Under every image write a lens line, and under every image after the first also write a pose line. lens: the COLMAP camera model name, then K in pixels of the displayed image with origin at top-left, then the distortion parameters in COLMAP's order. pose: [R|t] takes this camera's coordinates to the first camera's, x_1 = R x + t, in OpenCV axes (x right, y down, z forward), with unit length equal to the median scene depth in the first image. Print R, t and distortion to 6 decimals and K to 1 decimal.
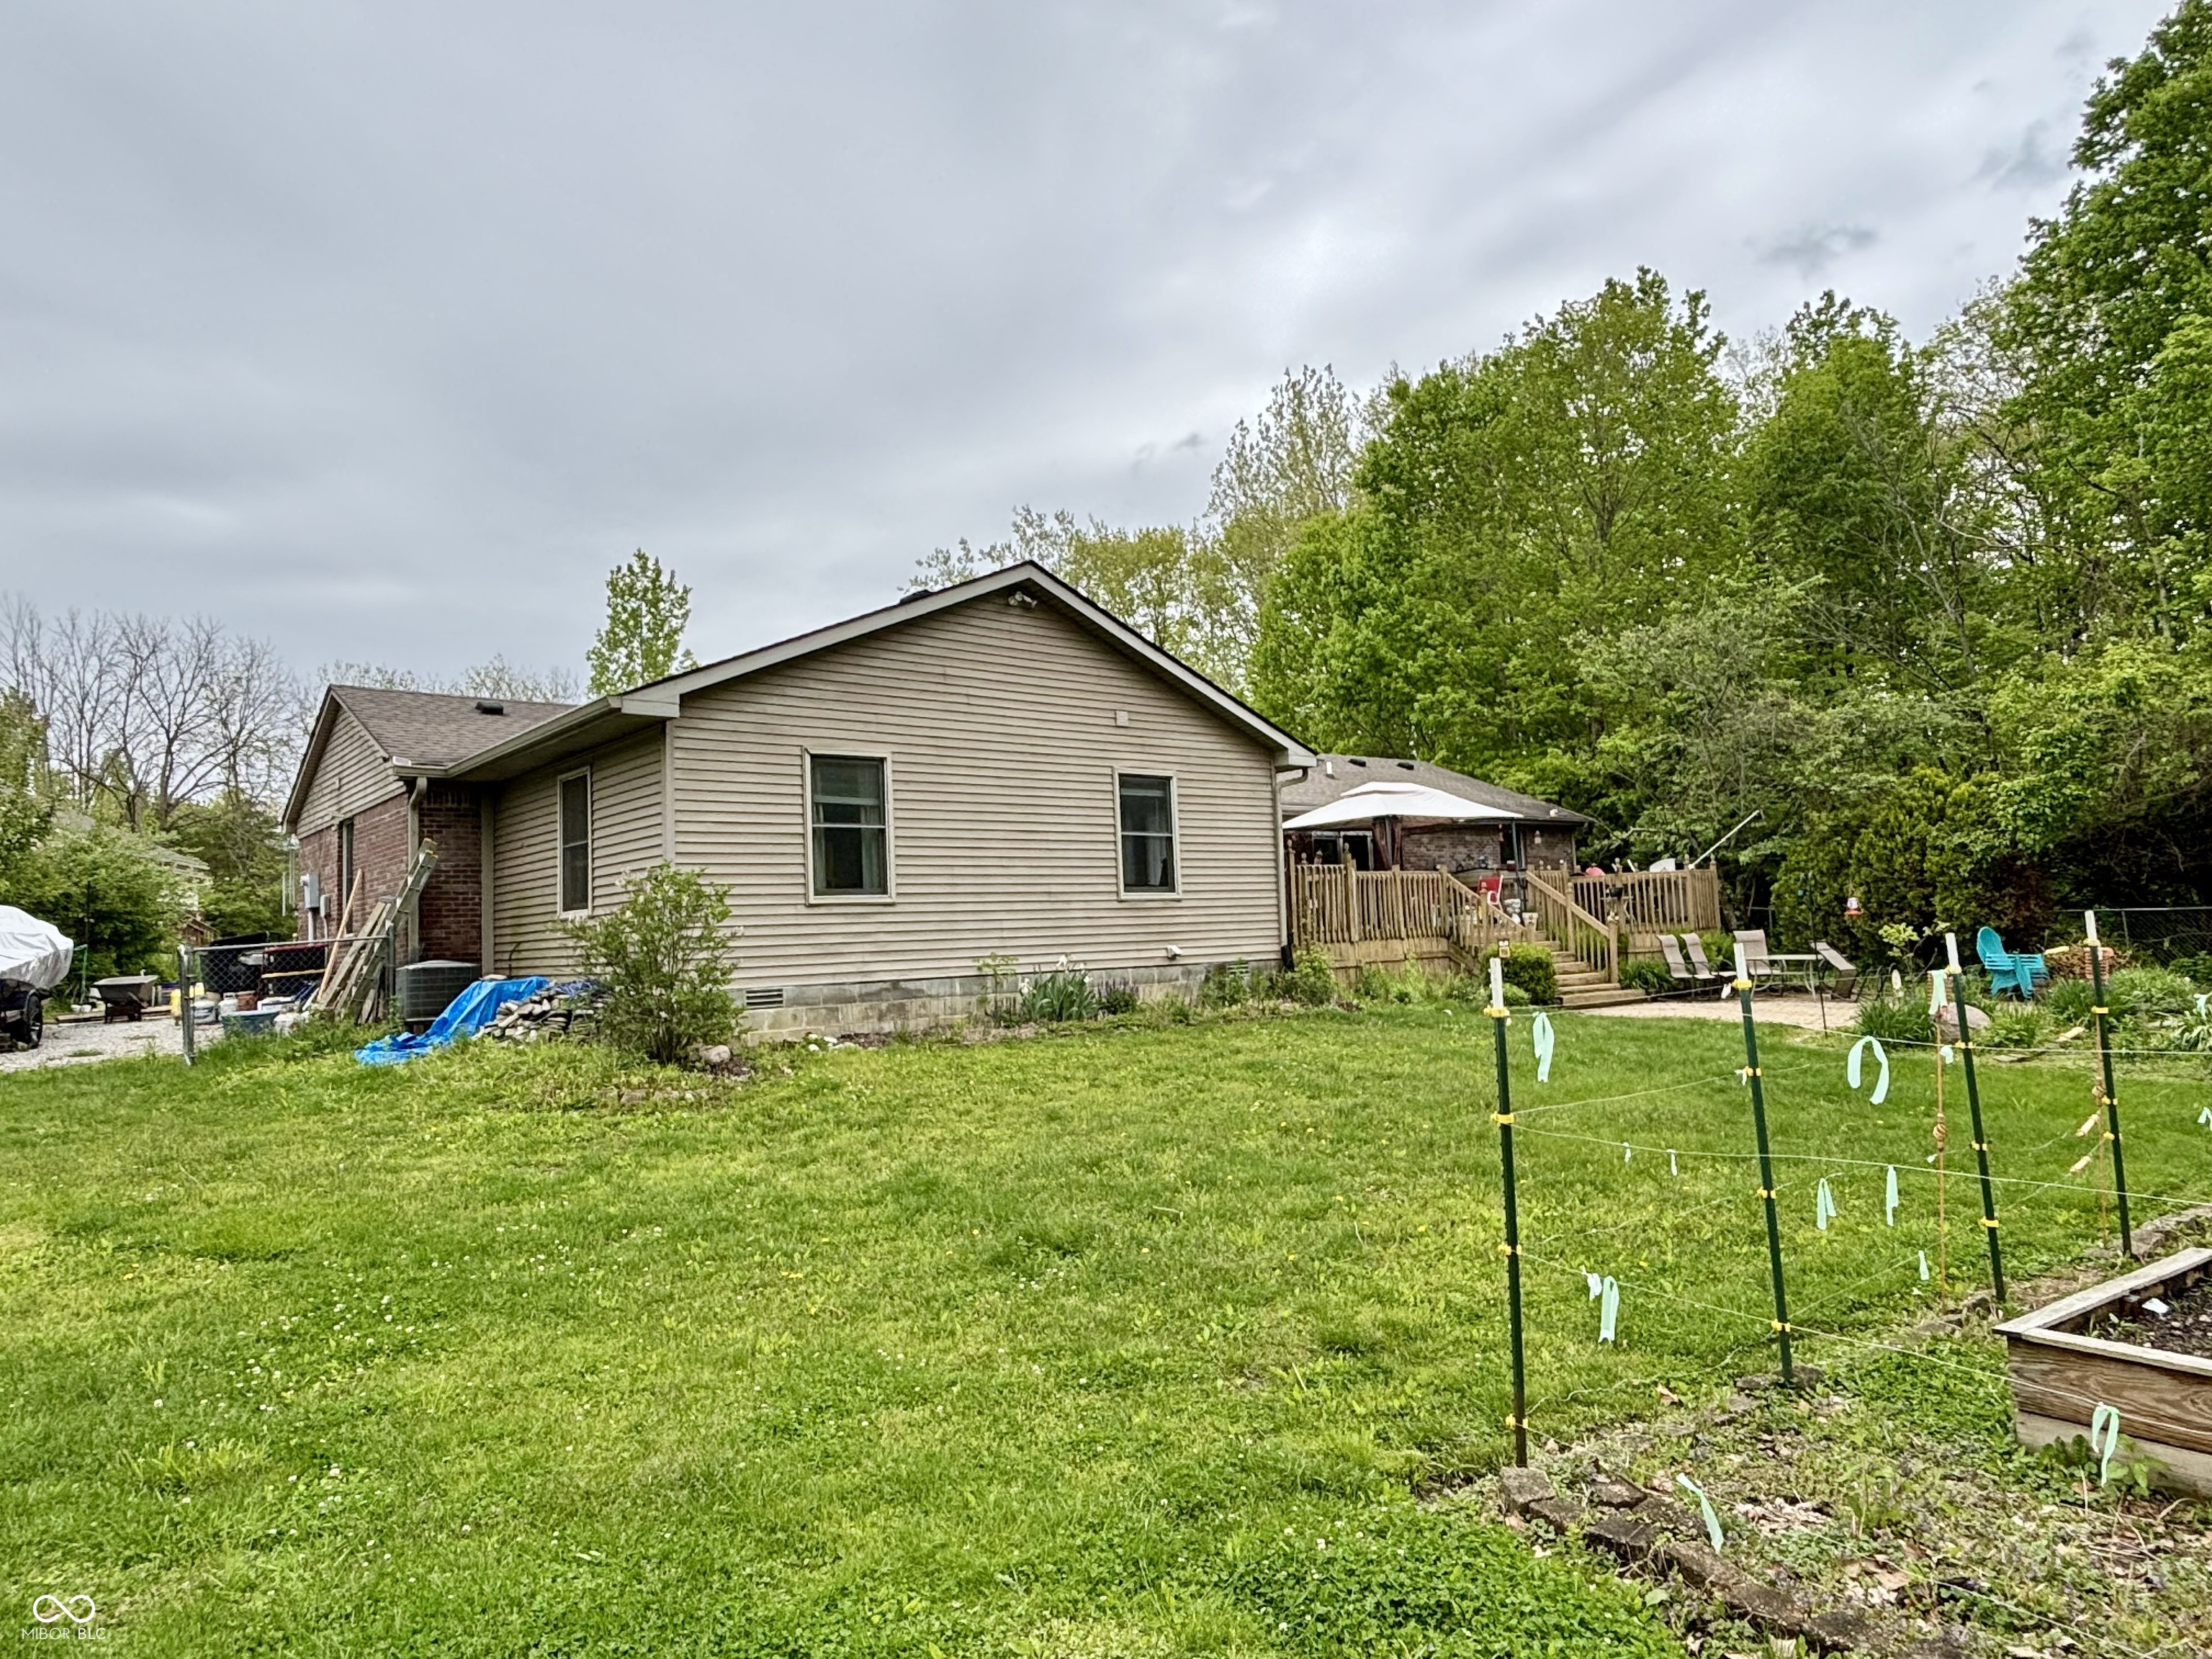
lens RADIAL K [[1338.0, 0, 1102.1], [0, 1338.0, 817.8], [0, 0, 1]] dist [0.054837, 0.000301]
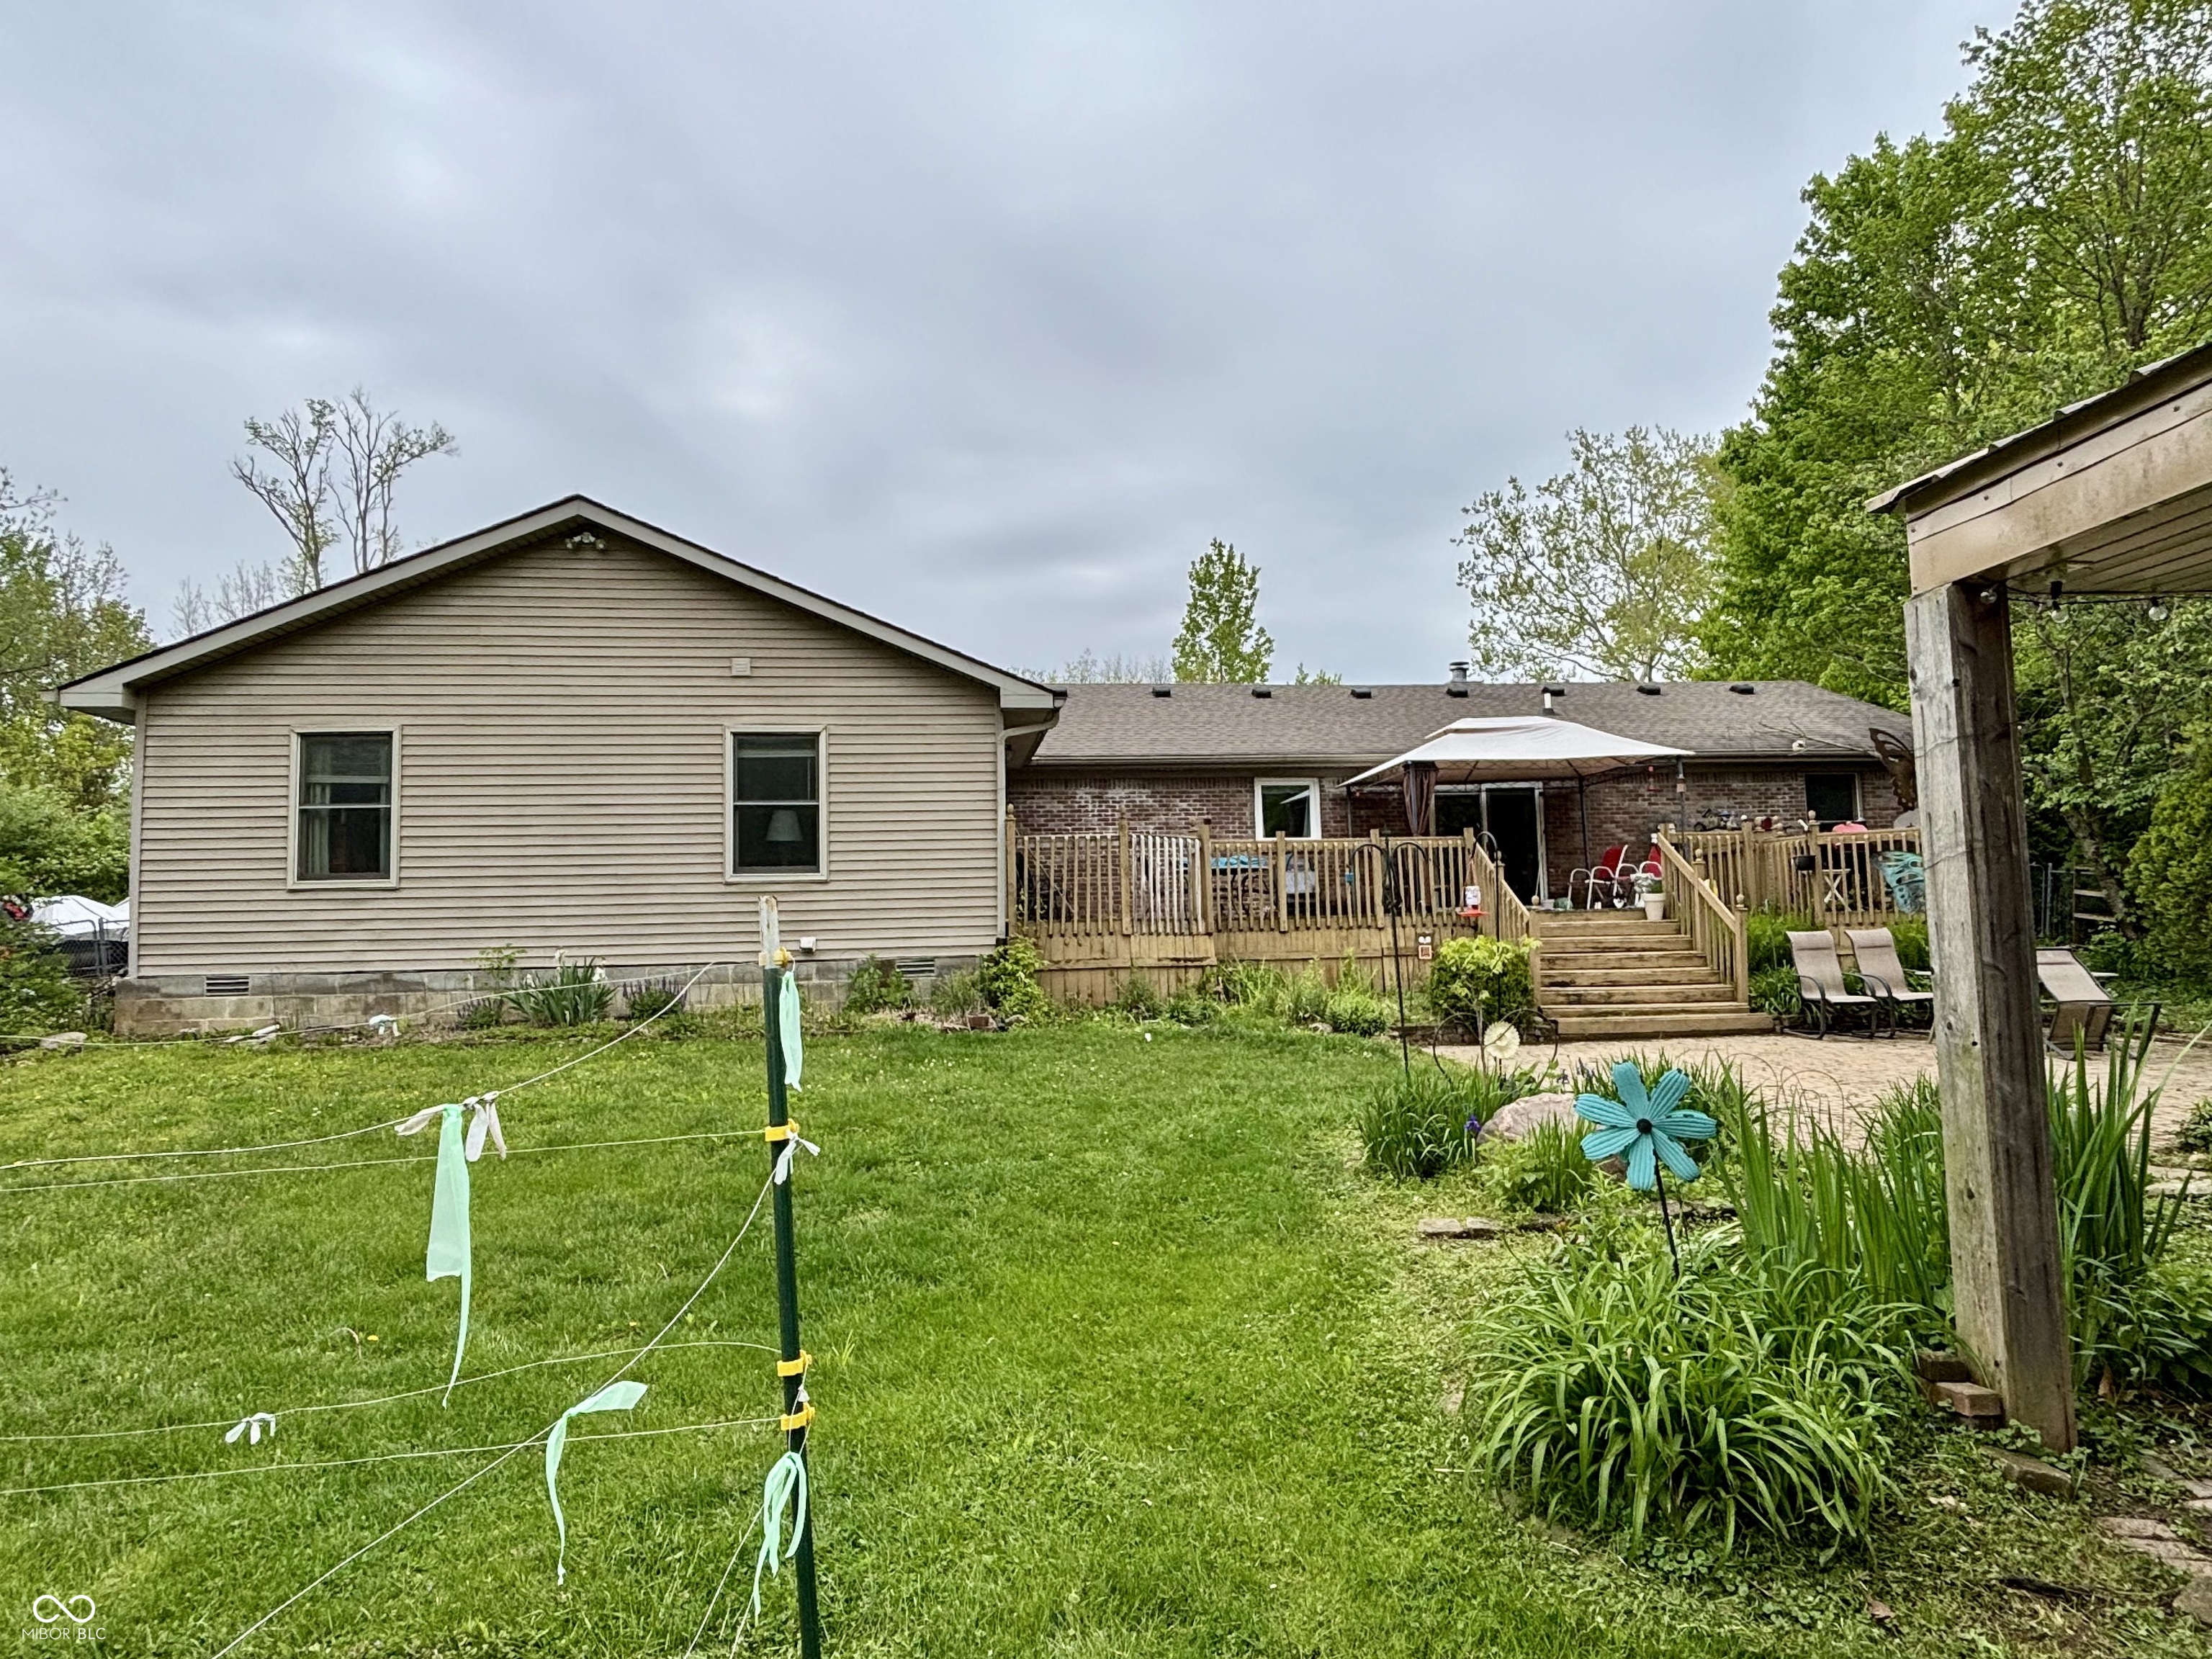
lens RADIAL K [[1289.2, 0, 1105.7], [0, 1289.2, 831.7], [0, 0, 1]] dist [0.014349, -0.001431]
pose [[0.849469, -0.017869, -0.527336, 0.636307], [0.037096, 0.998976, 0.025907, 0.016814], [0.526333, -0.041569, 0.849262, 0.429962]]
